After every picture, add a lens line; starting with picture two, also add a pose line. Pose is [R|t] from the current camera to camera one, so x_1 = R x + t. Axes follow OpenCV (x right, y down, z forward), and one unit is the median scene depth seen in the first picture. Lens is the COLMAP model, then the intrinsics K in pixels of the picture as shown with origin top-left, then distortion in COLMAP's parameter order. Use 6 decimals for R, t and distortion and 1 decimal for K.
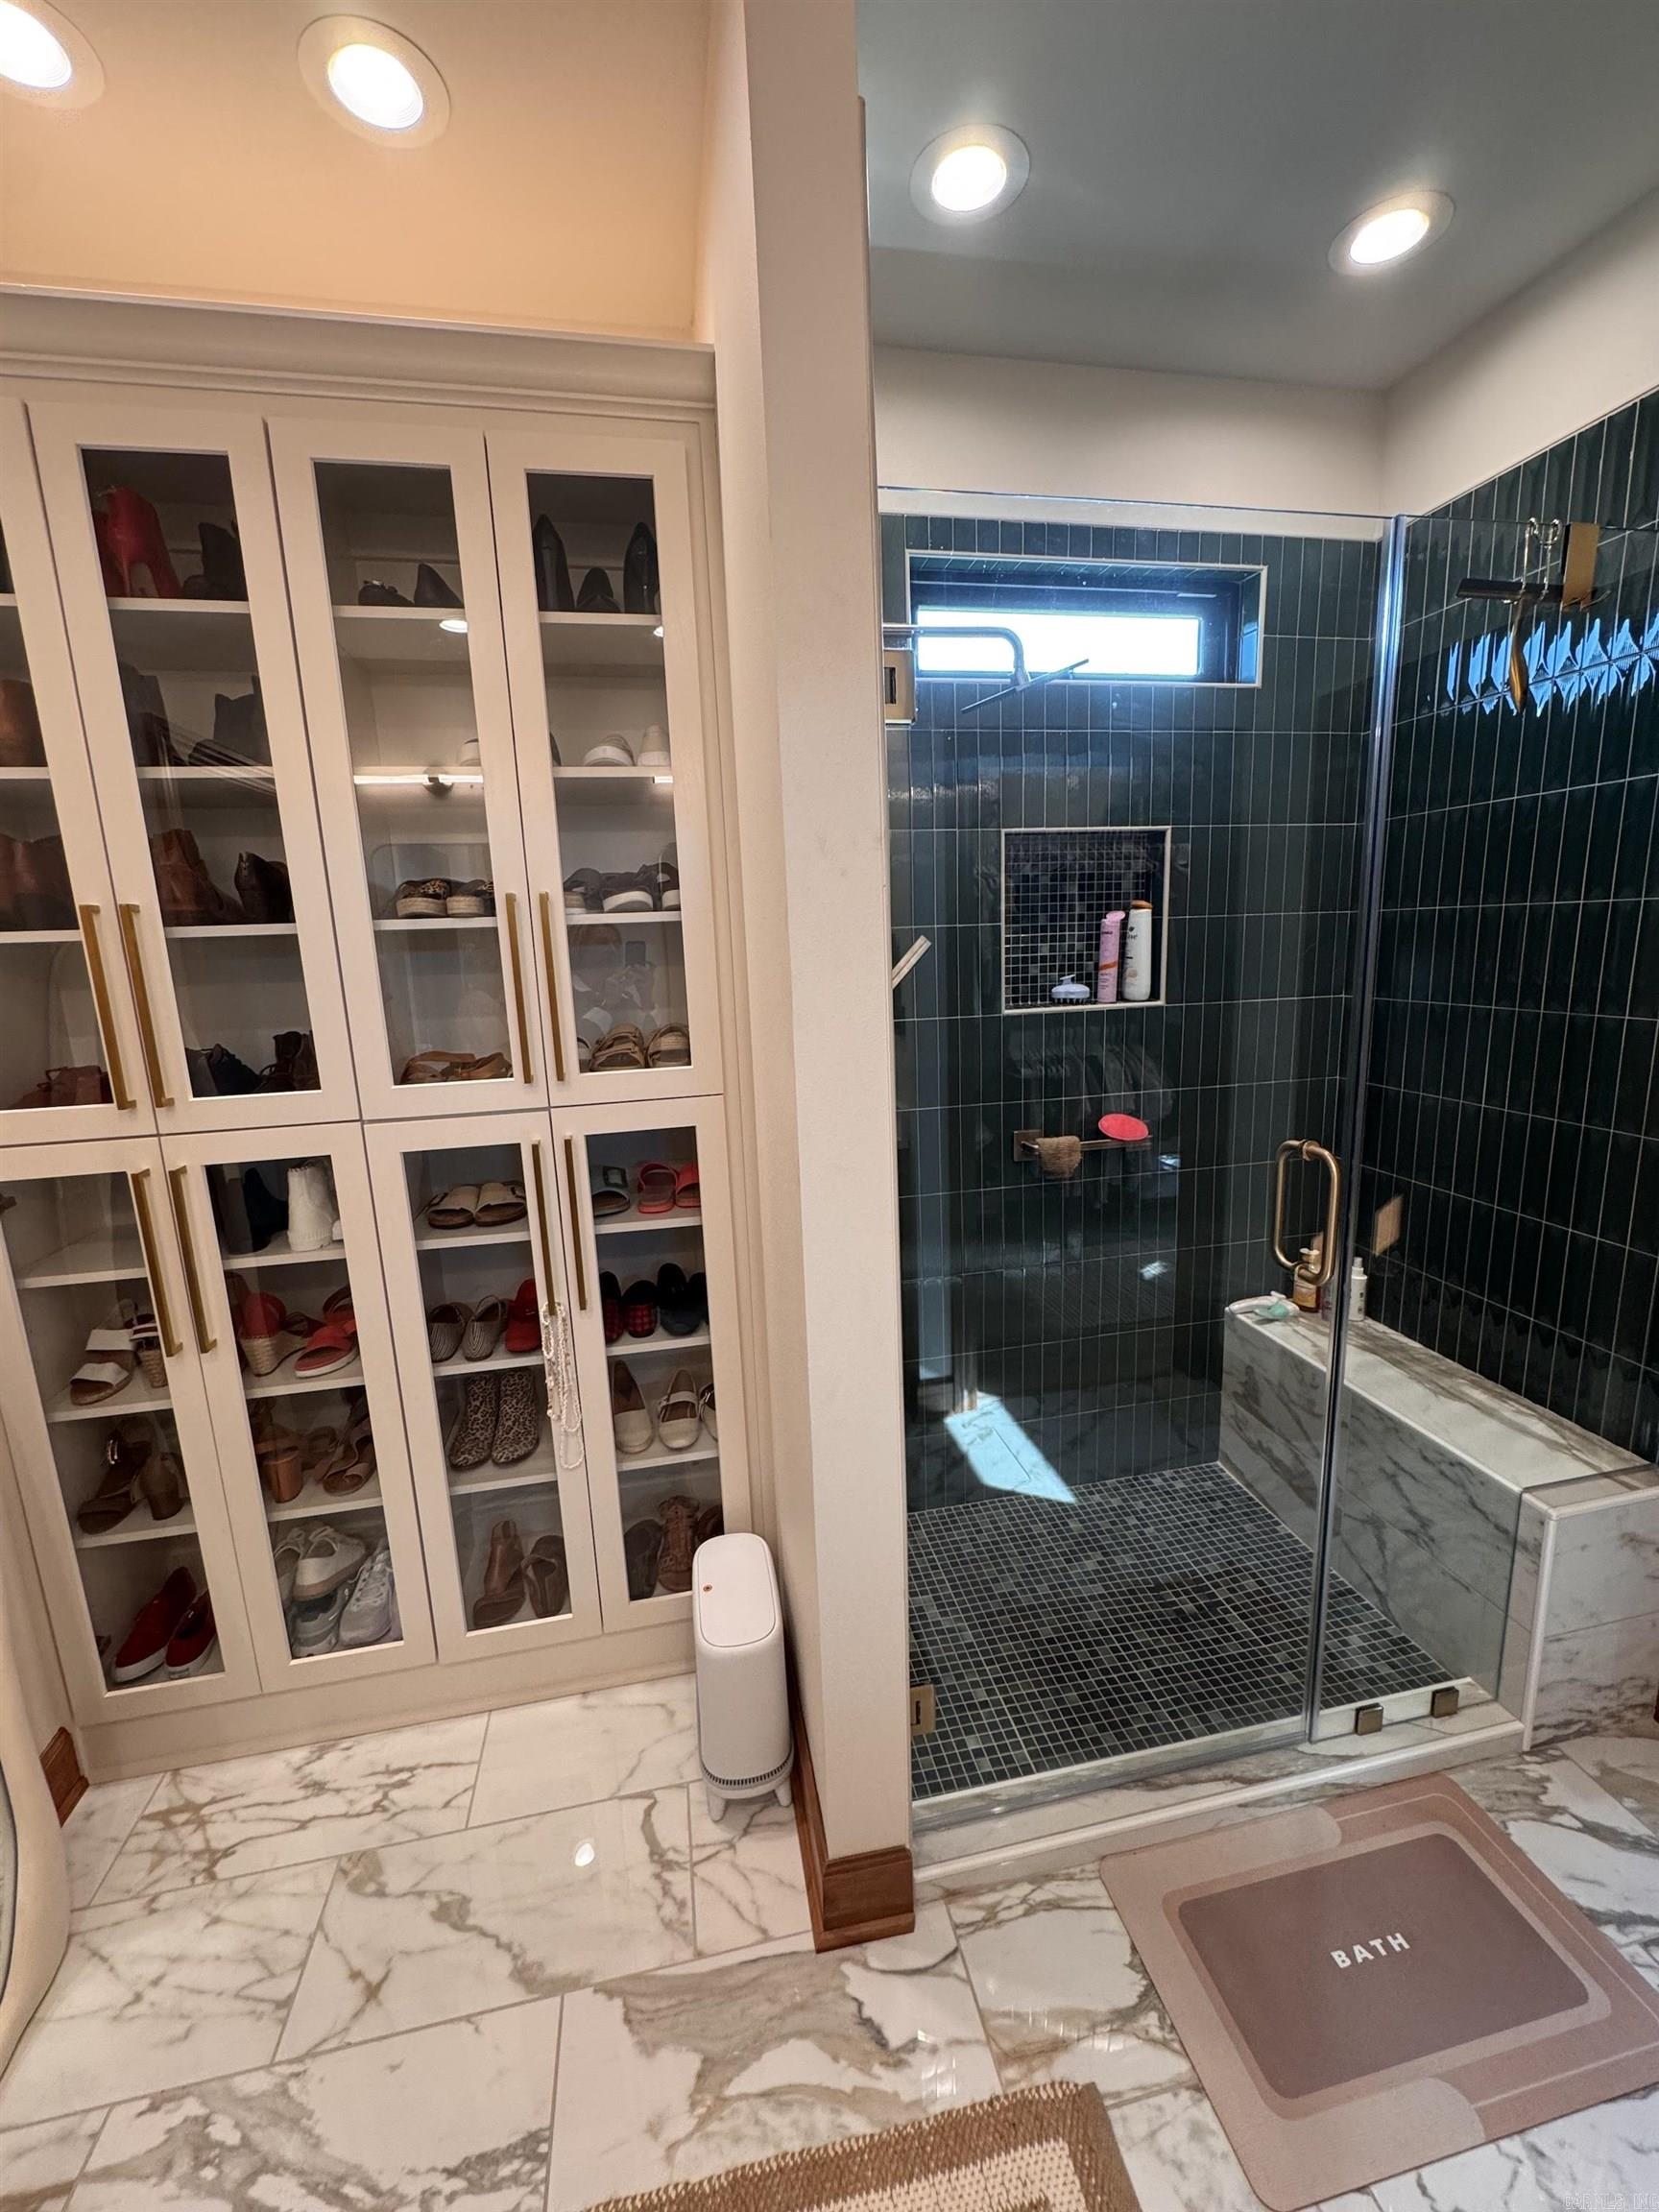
lens RADIAL K [[884.3, 0, 827.0], [0, 884.3, 1104.2], [0, 0, 1]] dist [-0.005212, 0.000678]
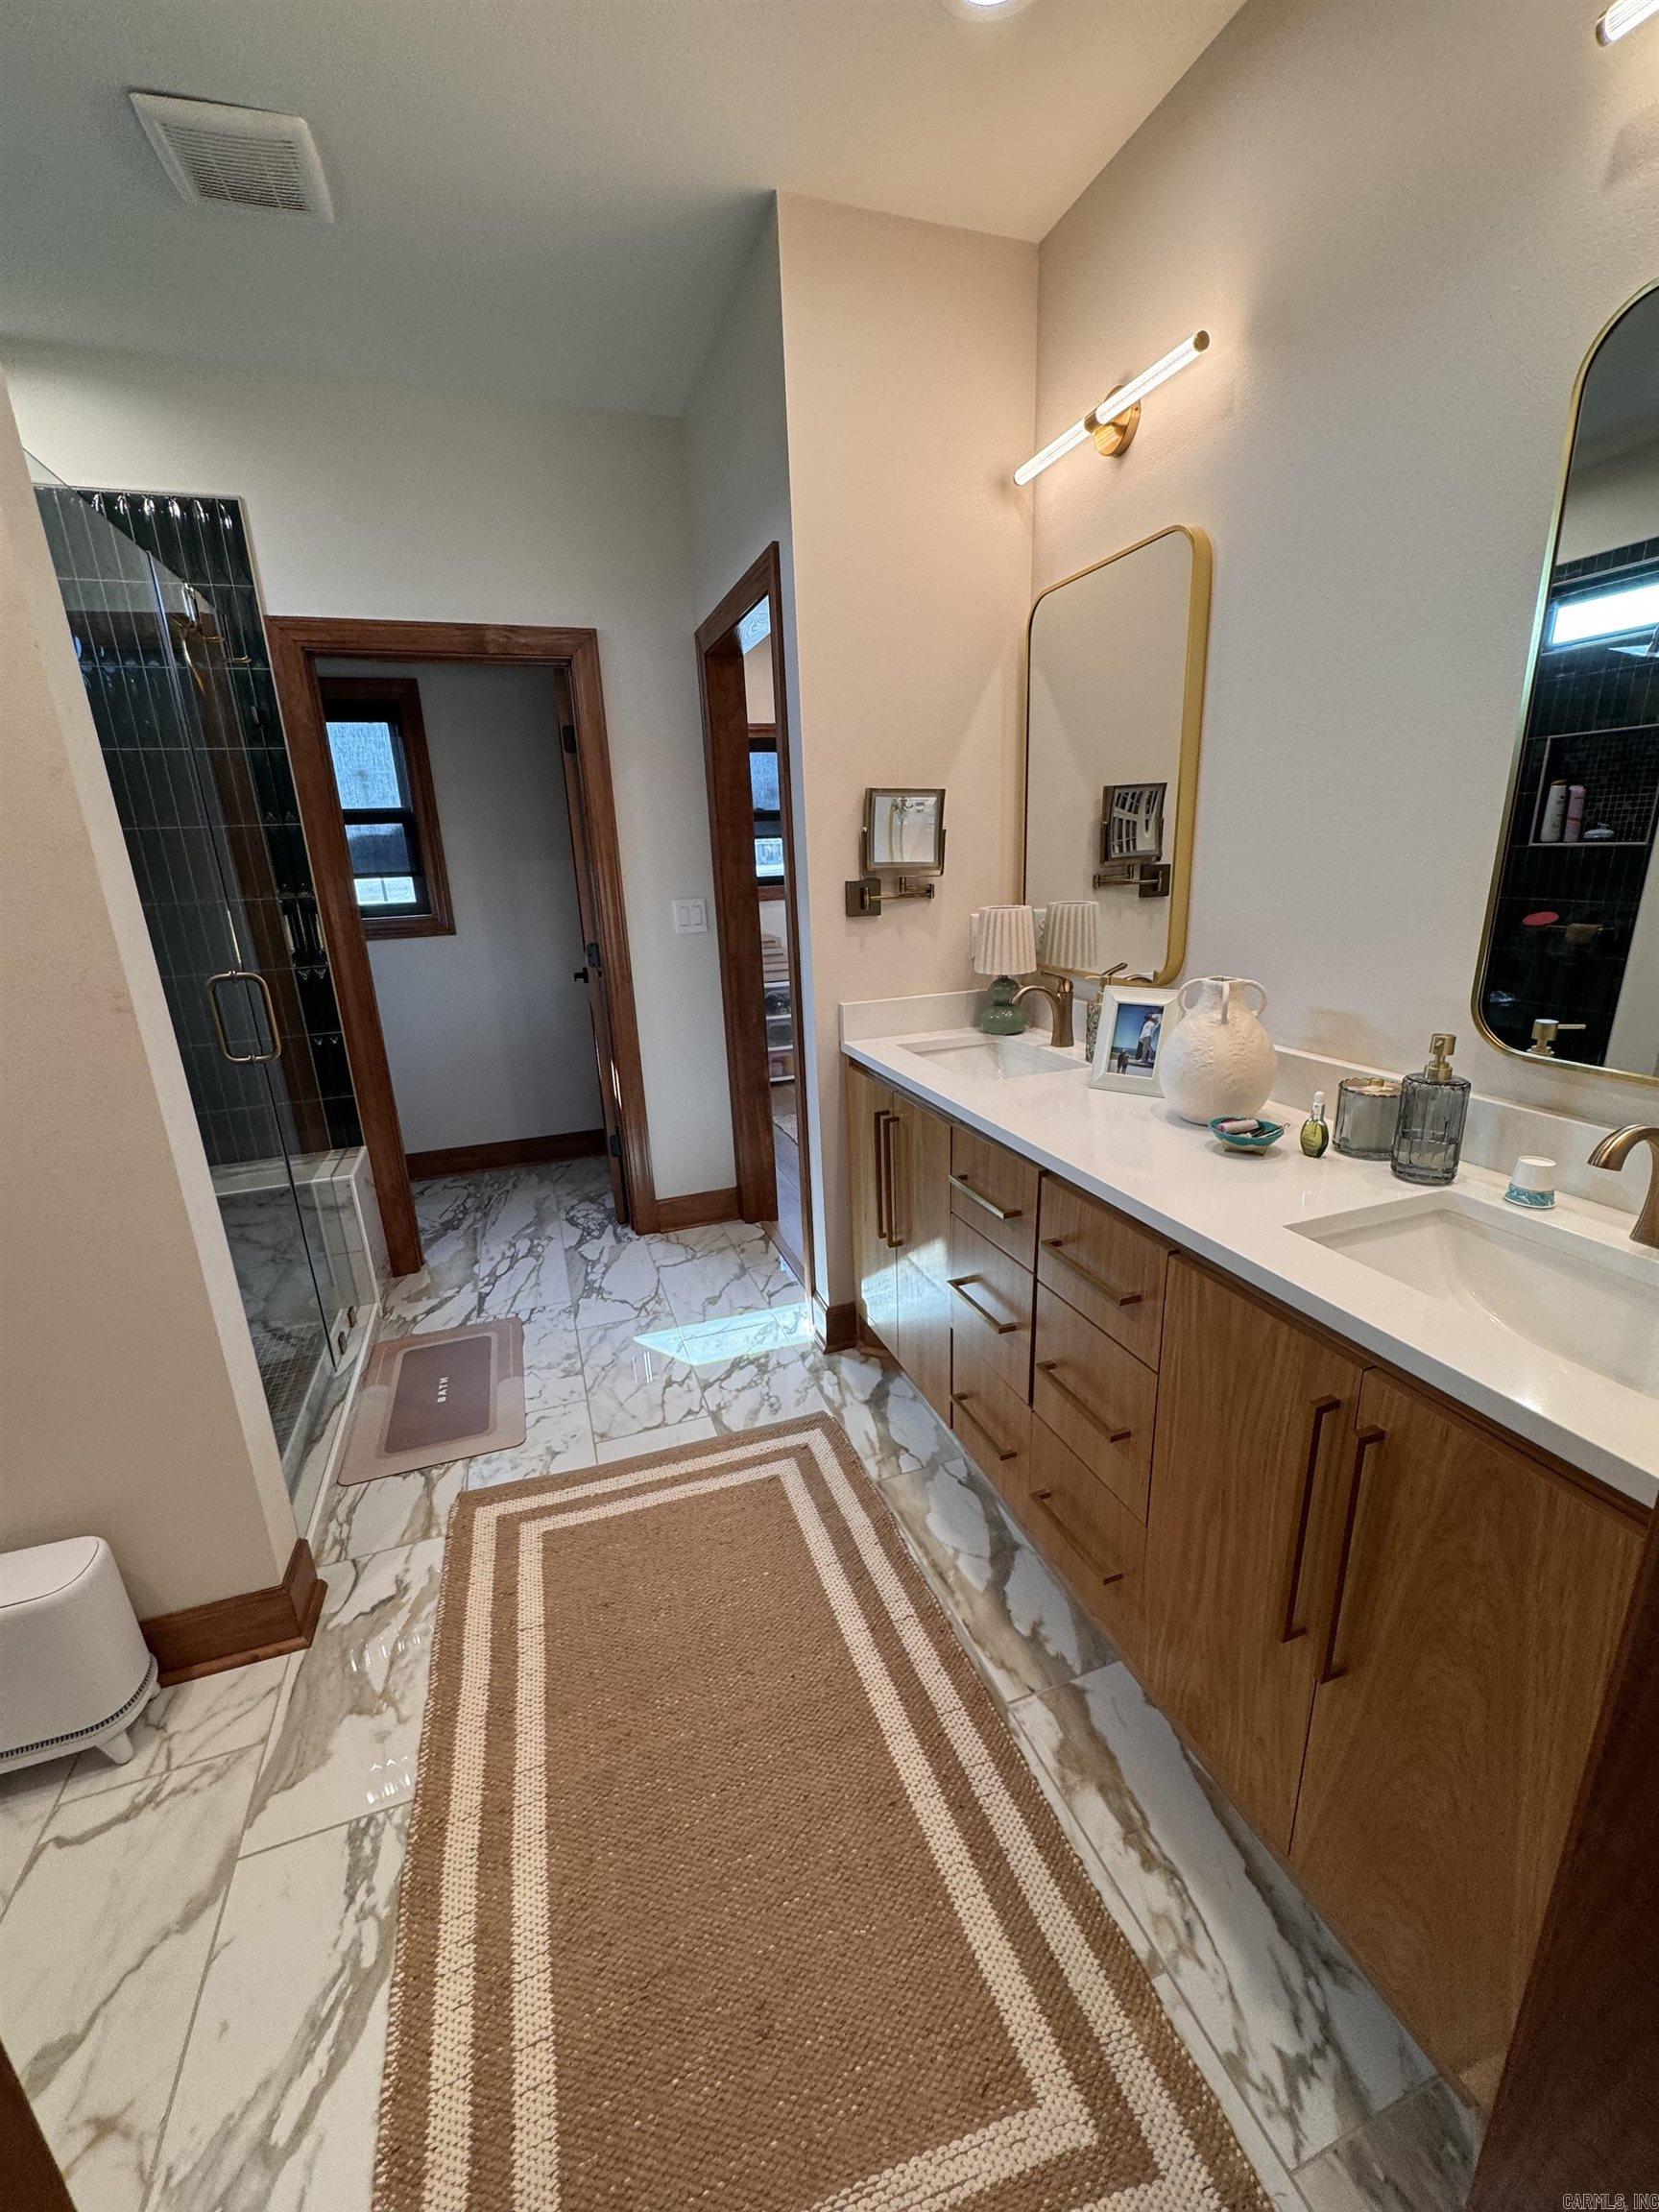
lens RADIAL K [[884.3, 0, 831.4], [0, 884.3, 1105.8], [0, 0, 1]] dist [-0.005212, 0.000678]
pose [[-0.143769, -0.235477, 0.961187, -1.038344], [0.230043, 0.936719, 0.263891, 0.089751], [-0.962502, 0.259053, -0.080502, 0.185727]]
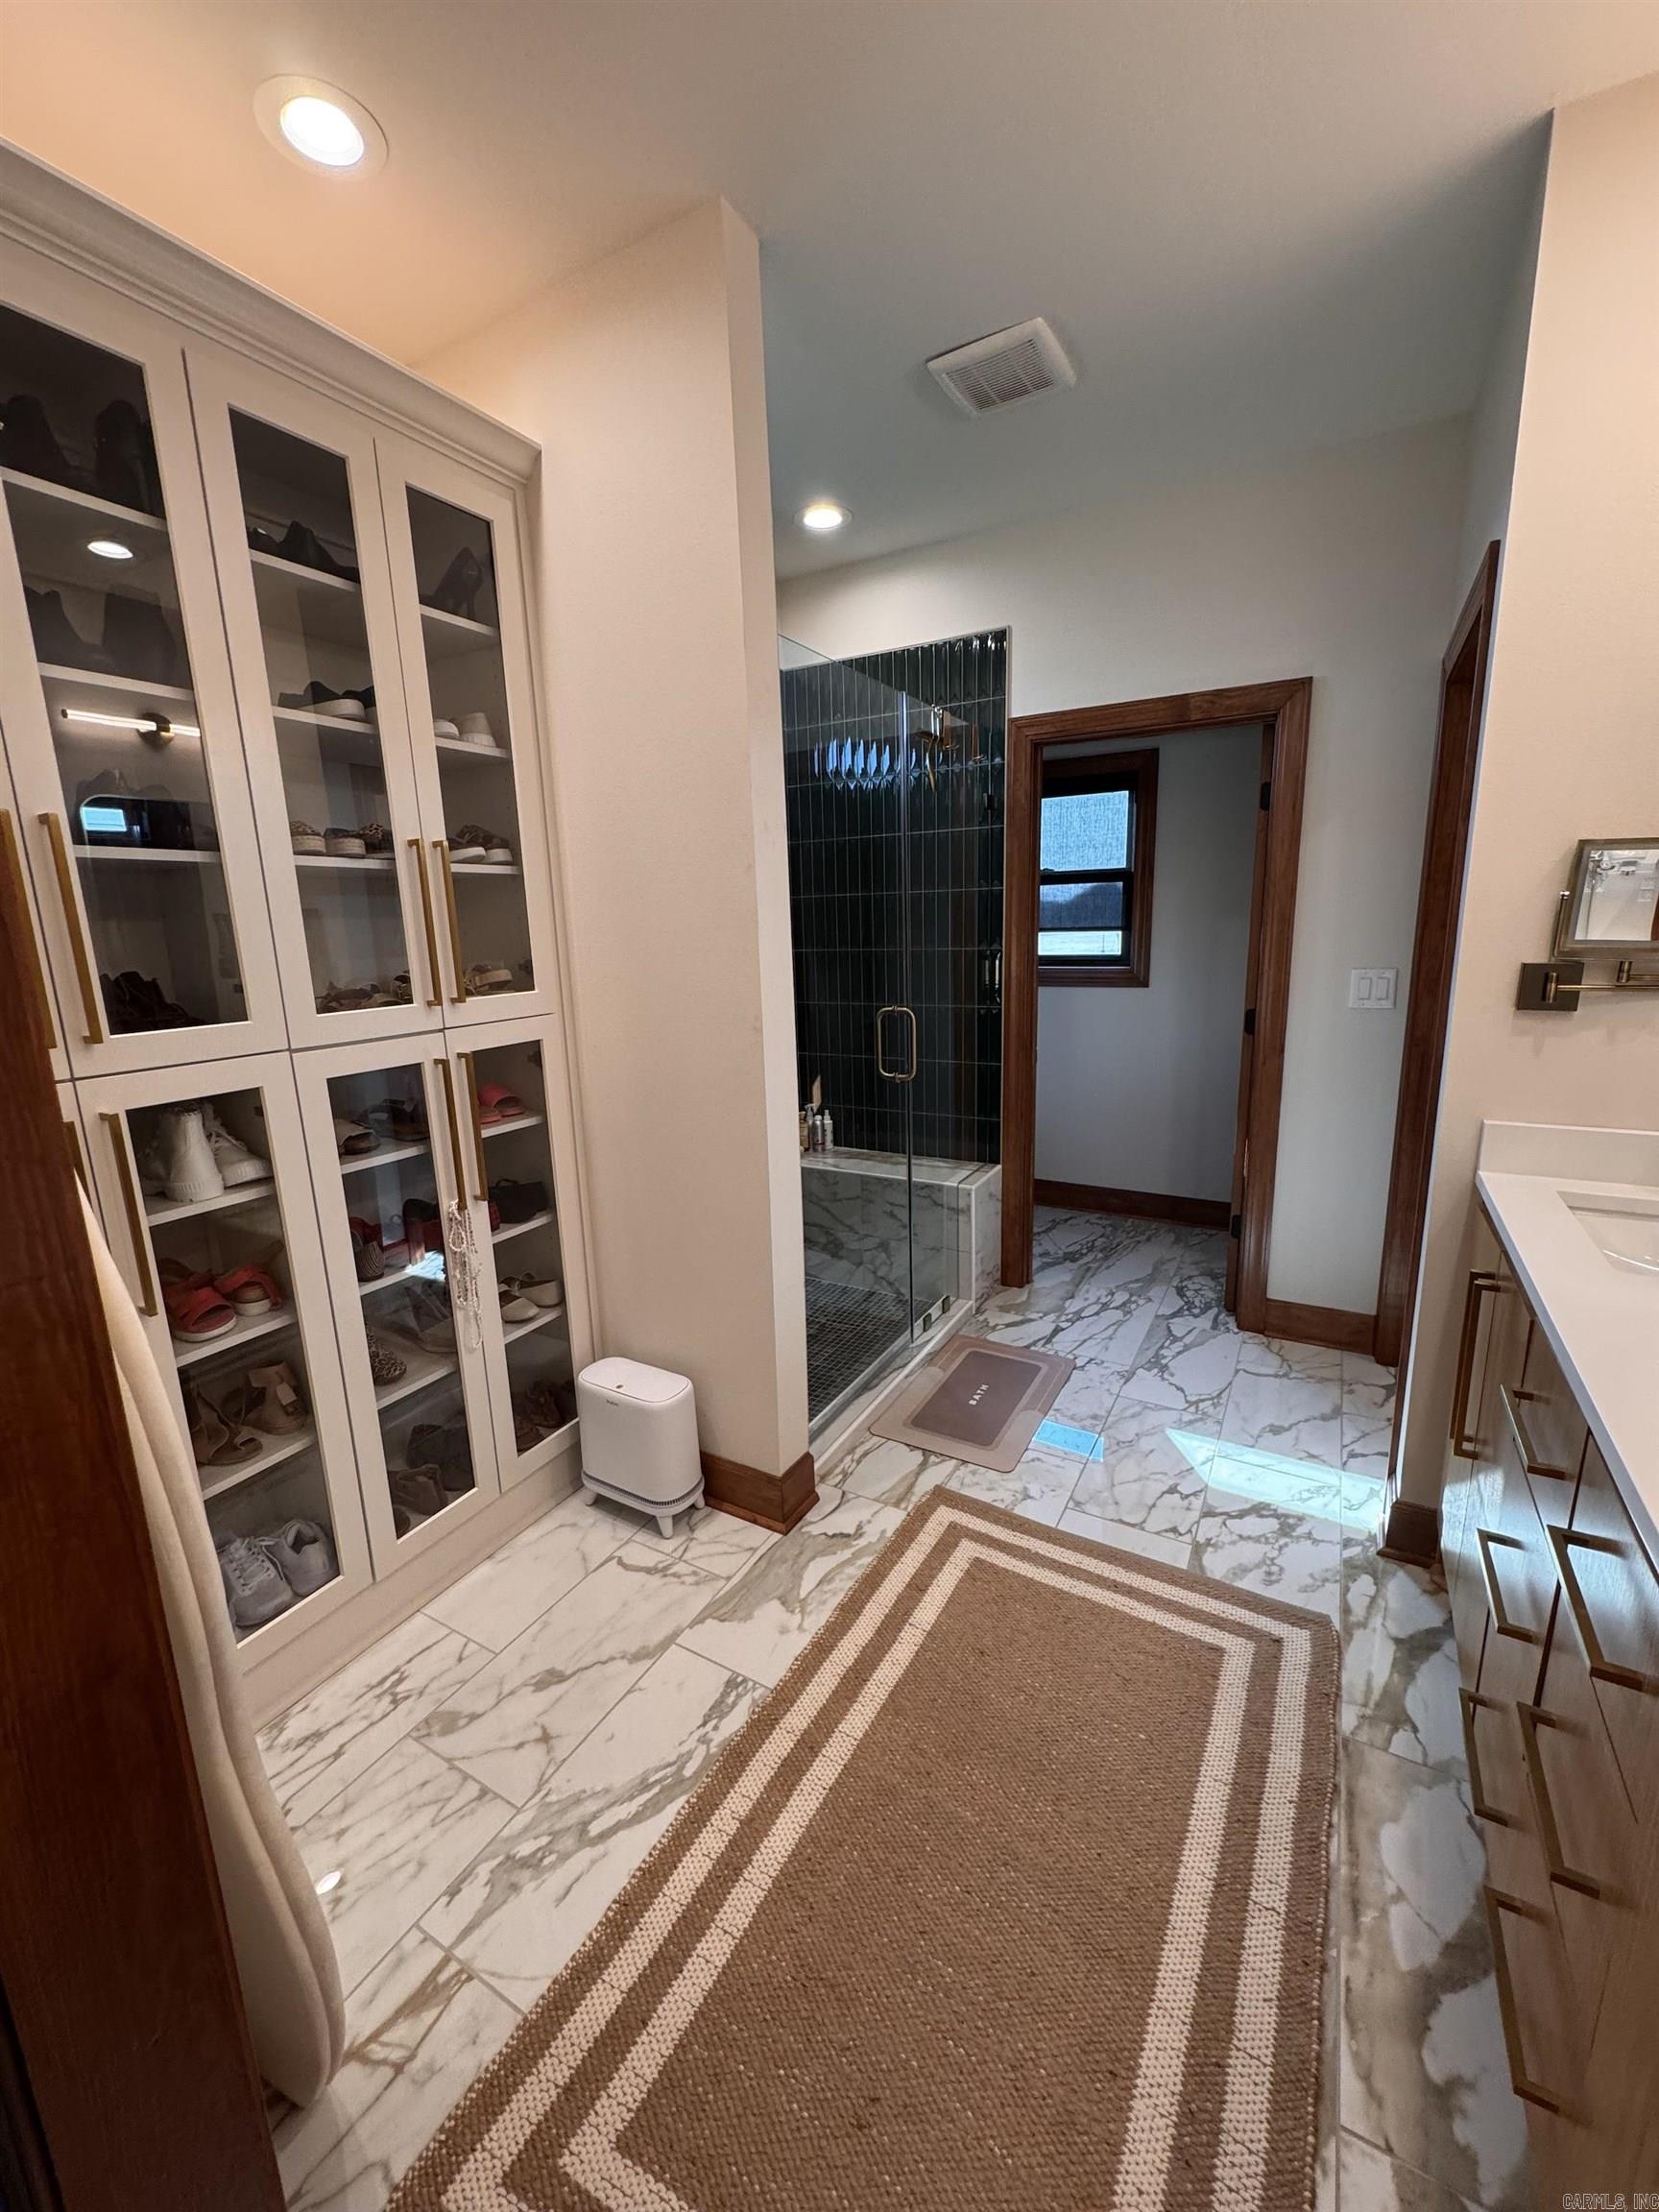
lens RADIAL K [[884.3, 0, 829.4], [0, 884.3, 1105.7], [0, 0, 1]] dist [-0.005212, 0.000678]
pose [[0.656548, -0.134391, 0.742215, -0.945647], [0.145203, 0.988114, 0.050472, 0.130246], [-0.740176, 0.074635, 0.668258, -0.151359]]
